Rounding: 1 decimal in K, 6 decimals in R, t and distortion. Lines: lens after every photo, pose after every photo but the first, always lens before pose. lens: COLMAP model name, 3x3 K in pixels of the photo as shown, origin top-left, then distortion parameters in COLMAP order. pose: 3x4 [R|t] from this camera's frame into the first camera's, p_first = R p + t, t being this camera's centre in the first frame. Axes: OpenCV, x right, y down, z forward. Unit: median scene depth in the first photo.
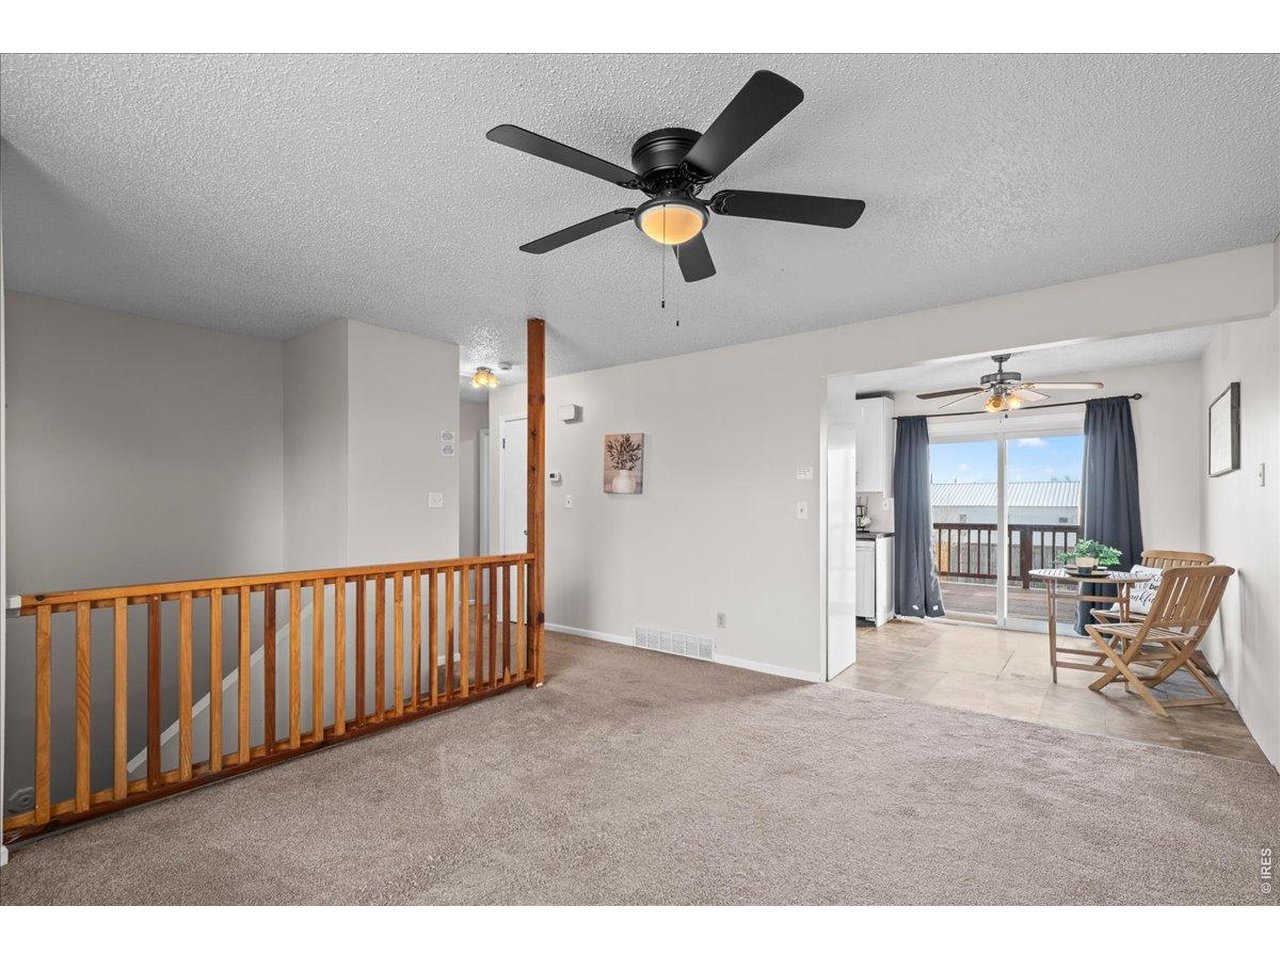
lens RADIAL K [[584.1, 0, 641.1], [0, 584.1, 503.4], [0, 0, 1]] dist [0.000376, -0.000048]
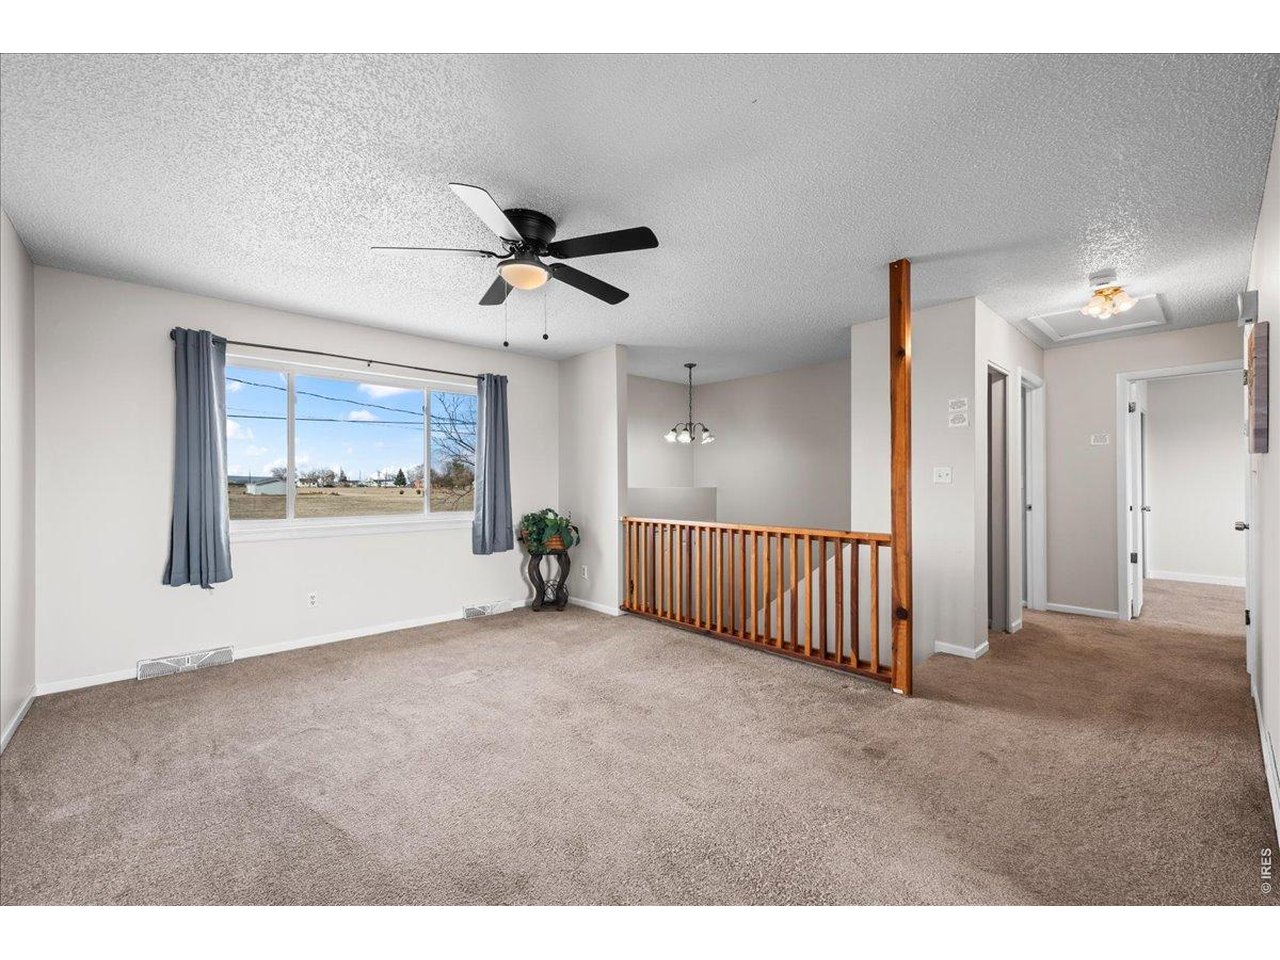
lens RADIAL K [[535.9, 0, 649.3], [0, 535.9, 483.3], [0, 0, 1]] dist [0.001590, 0.000163]
pose [[-0.159841, 0.005028, -0.987130, 0.652080], [0.001418, 0.999987, 0.004864, 0.005961], [0.987142, -0.000622, -0.159846, 0.785532]]
